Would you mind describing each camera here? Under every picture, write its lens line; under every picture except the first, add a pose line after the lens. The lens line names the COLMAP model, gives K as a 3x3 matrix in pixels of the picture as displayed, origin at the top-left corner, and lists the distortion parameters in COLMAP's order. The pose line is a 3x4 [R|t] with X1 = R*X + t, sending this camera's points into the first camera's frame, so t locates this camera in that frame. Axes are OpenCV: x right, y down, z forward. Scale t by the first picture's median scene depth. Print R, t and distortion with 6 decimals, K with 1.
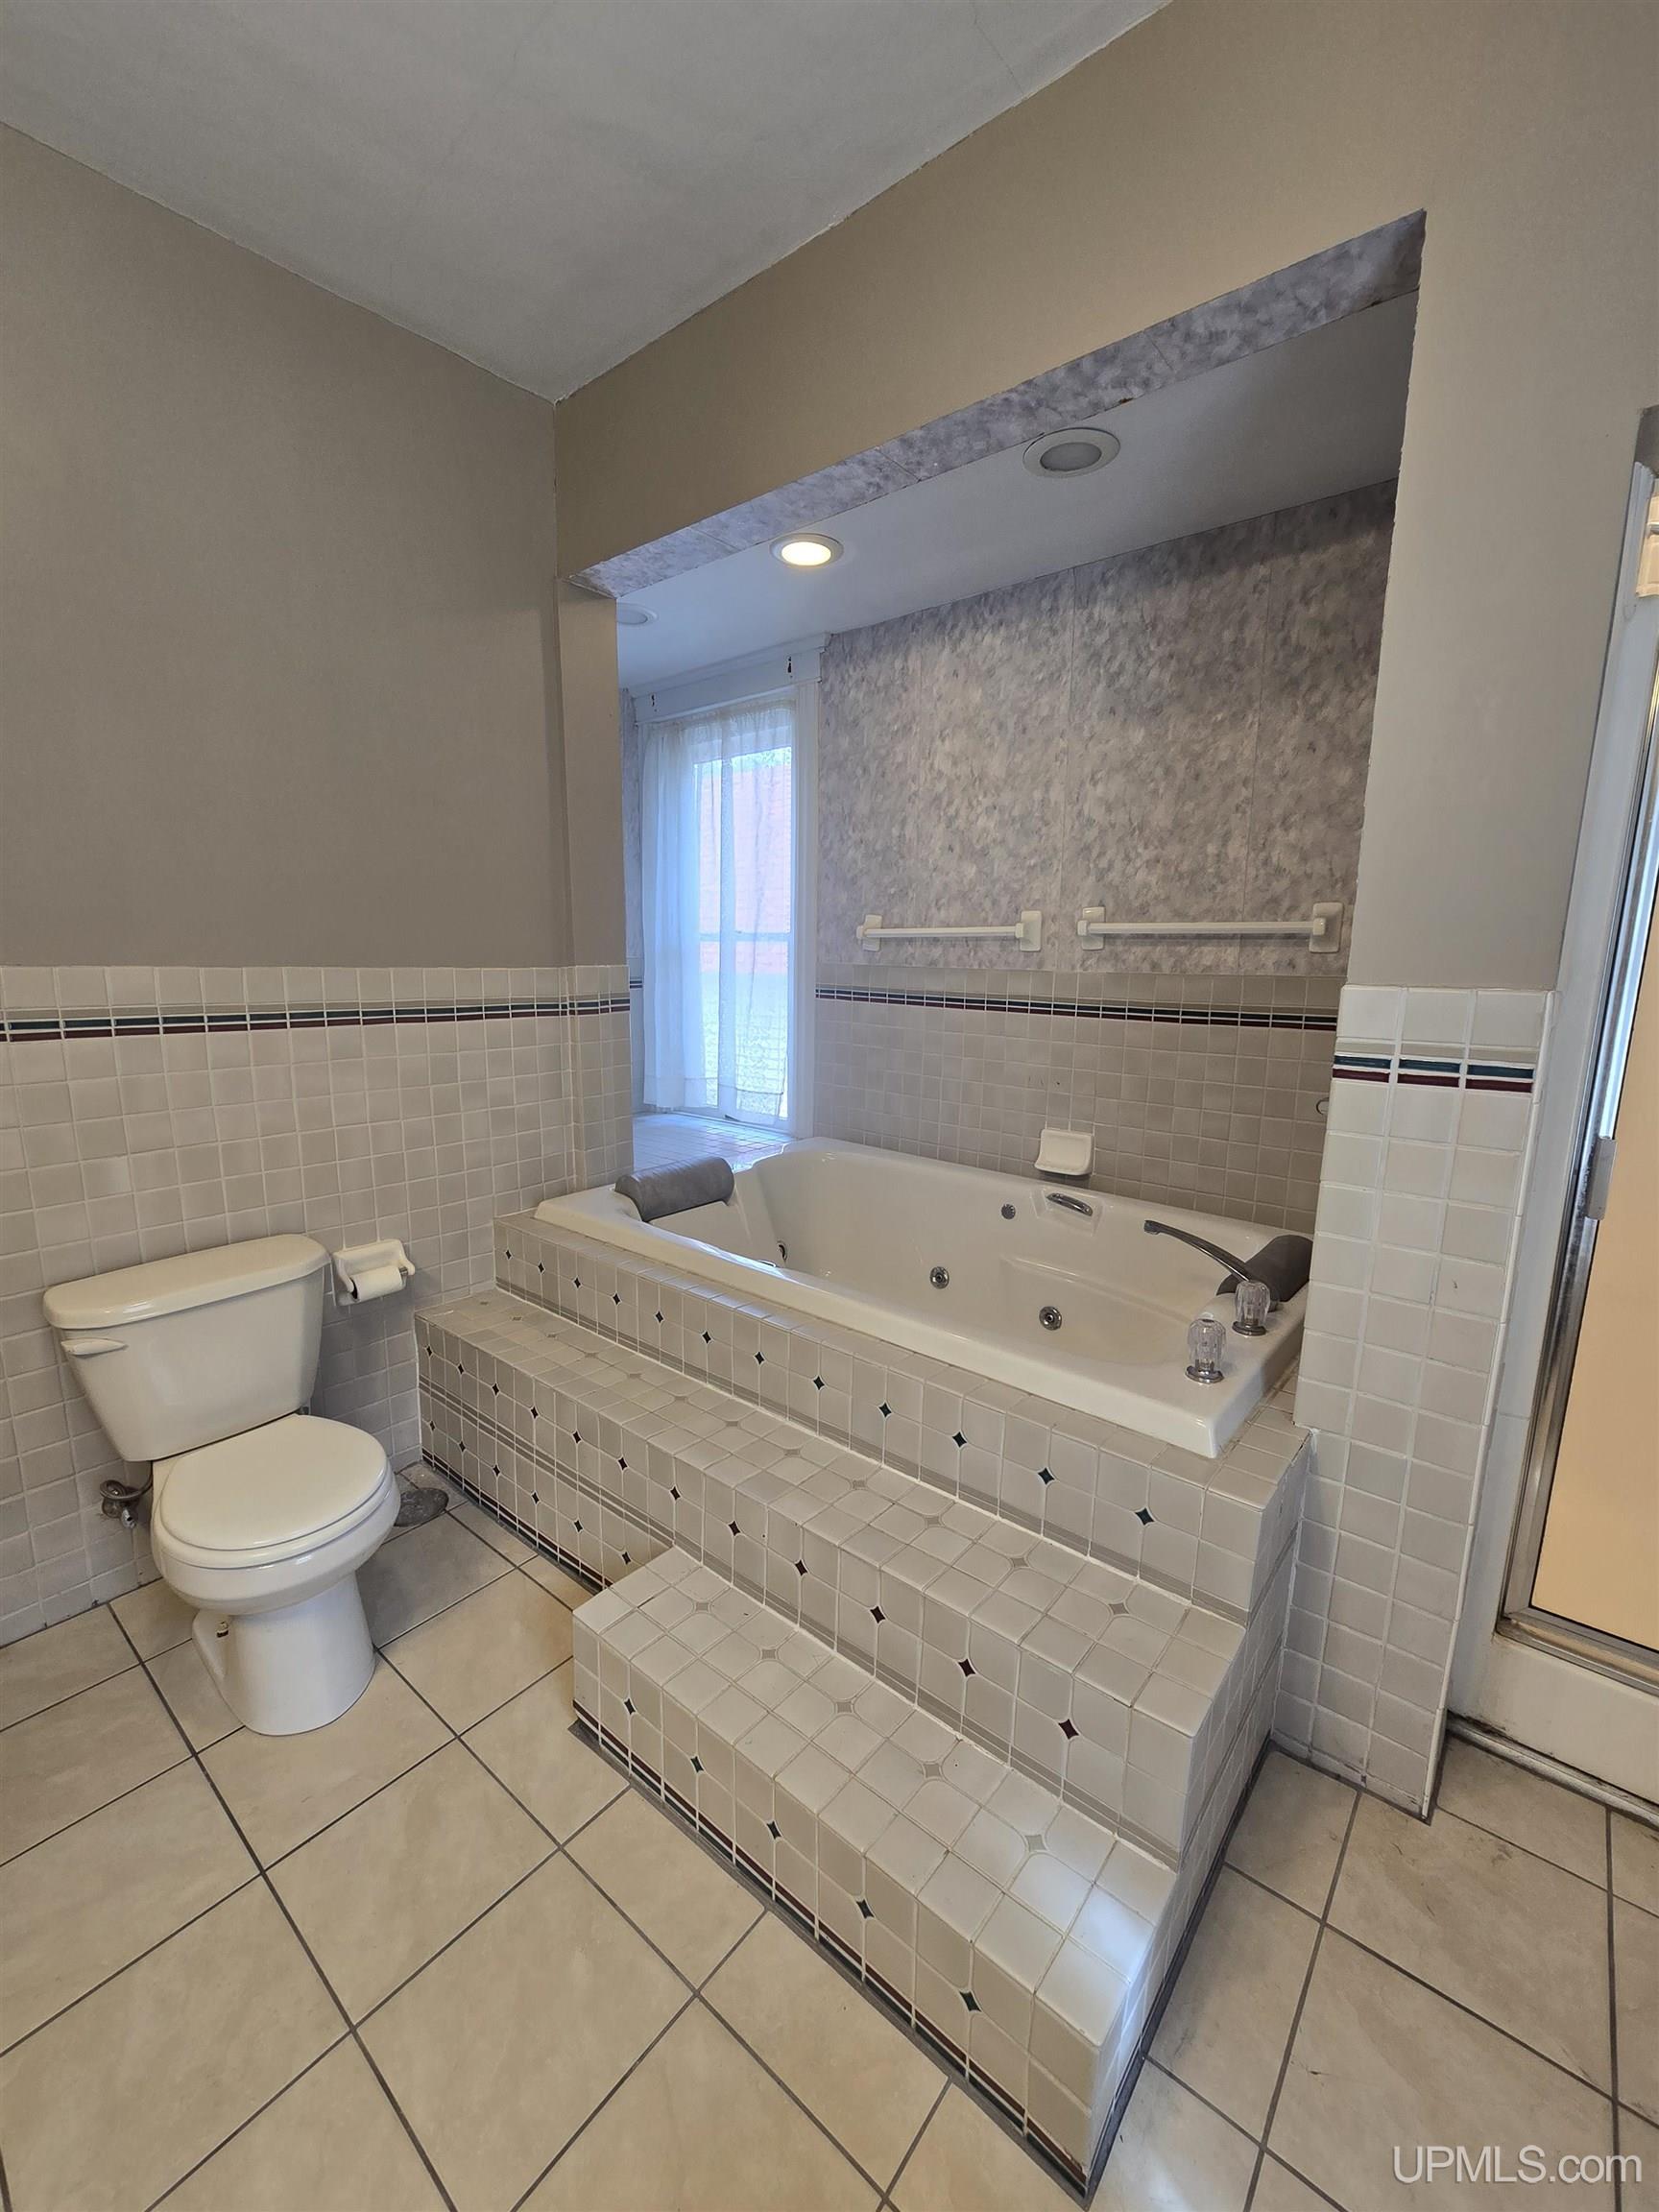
lens RADIAL K [[900.7, 0, 822.2], [0, 900.7, 1118.3], [0, 0, 1]] dist [-0.004801, -0.000052]
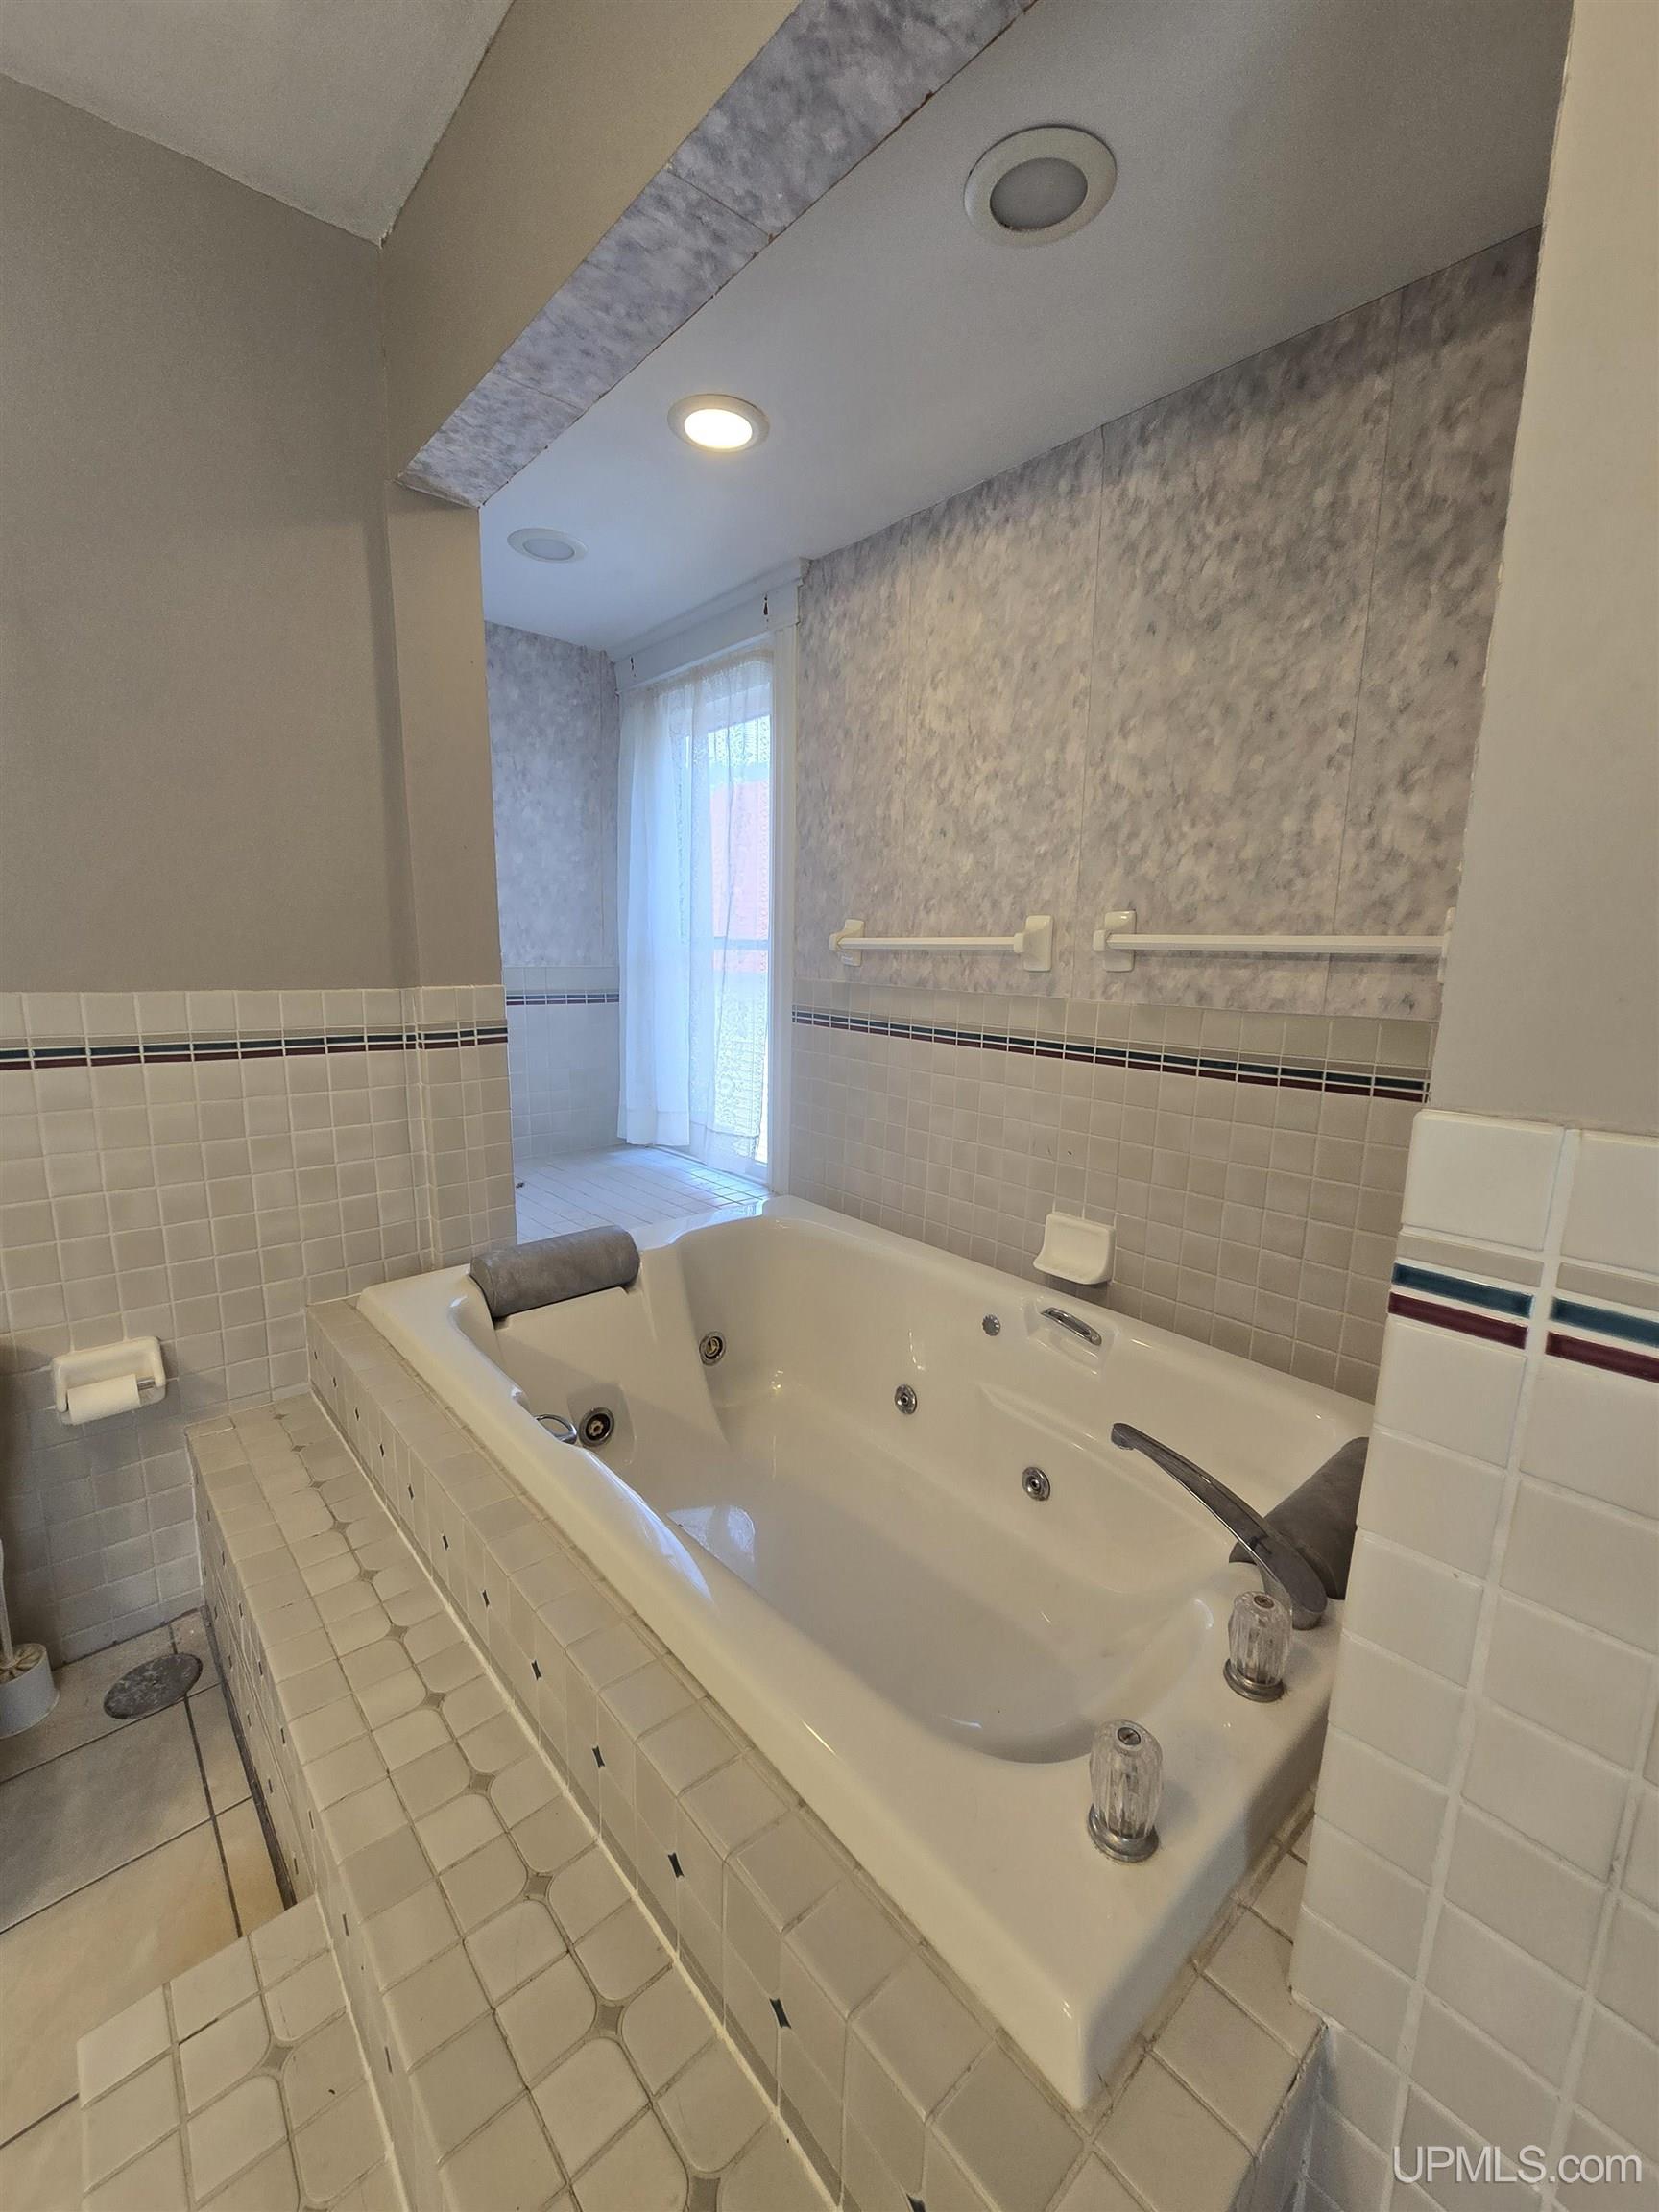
lens RADIAL K [[900.7, 0, 822.2], [0, 900.7, 1118.3], [0, 0, 1]] dist [-0.004801, -0.000052]
pose [[0.988423, 0.034539, -0.147739, 0.187581], [-0.033889, 0.999402, 0.006916, -0.071672], [0.147889, -0.001830, 0.989002, 0.276325]]
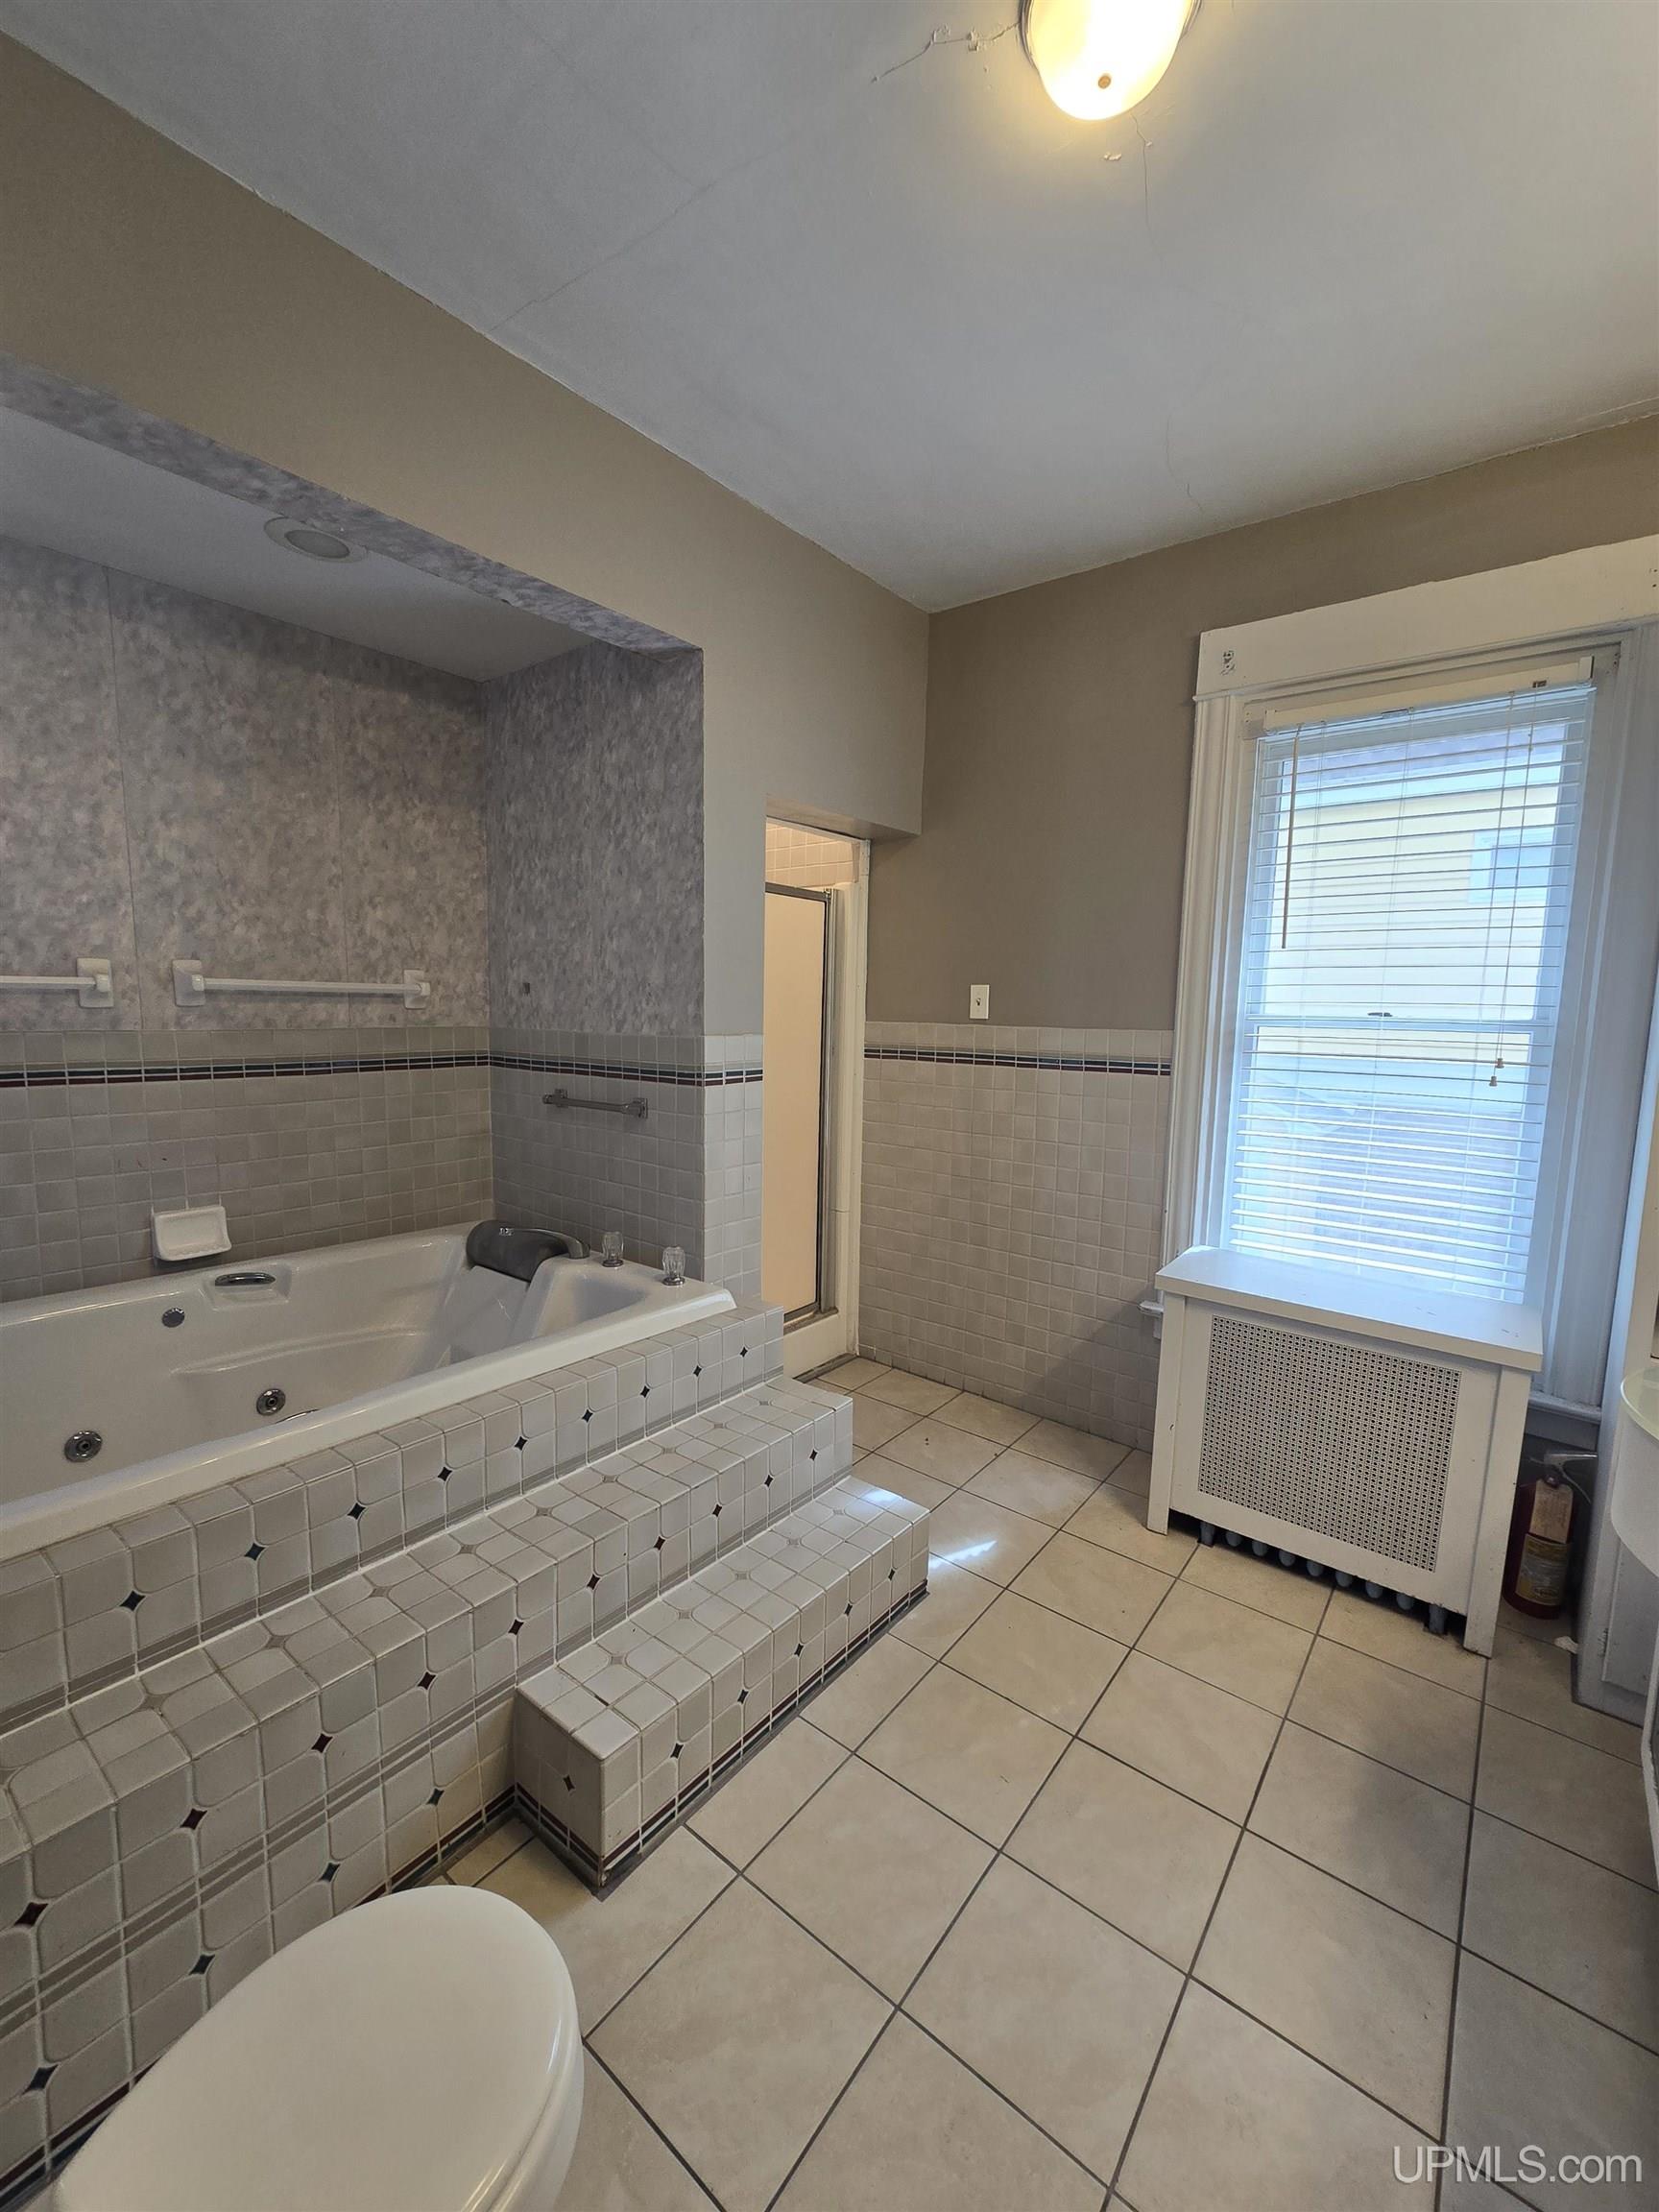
lens RADIAL K [[900.7, 0, 822.2], [0, 900.7, 1118.3], [0, 0, 1]] dist [-0.004801, -0.000052]
pose [[-0.024312, -0.136168, 0.990387, -0.661085], [0.162770, 0.976921, 0.138312, -0.103002], [-0.986364, 0.164568, -0.001586, 0.410753]]
